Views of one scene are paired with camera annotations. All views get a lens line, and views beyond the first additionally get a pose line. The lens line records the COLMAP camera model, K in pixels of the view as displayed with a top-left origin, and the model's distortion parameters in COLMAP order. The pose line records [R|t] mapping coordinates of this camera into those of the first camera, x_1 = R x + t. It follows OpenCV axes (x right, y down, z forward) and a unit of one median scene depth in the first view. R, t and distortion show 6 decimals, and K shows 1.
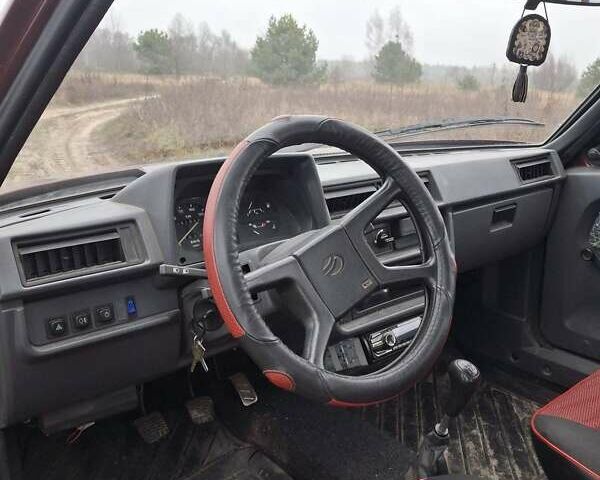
lens RADIAL K [[565.2, 0, 300.0], [0, 565.2, 240.0], [0, 0, 1]] dist [0.004572, -0.000455]
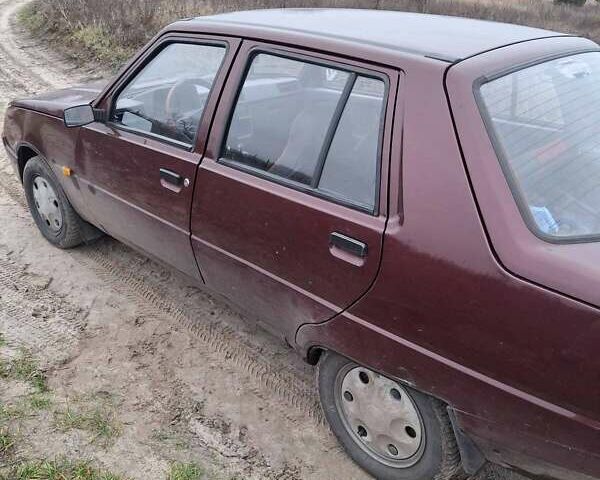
lens RADIAL K [[565.2, 0, 300.0], [0, 565.2, 240.0], [0, 0, 1]] dist [0.004572, -0.000455]
pose [[0.989417, -0.010203, 0.144739, 0.097492], [-0.016083, 0.983667, 0.179278, 0.095645], [-0.144204, -0.179708, 0.973093, -1.682013]]
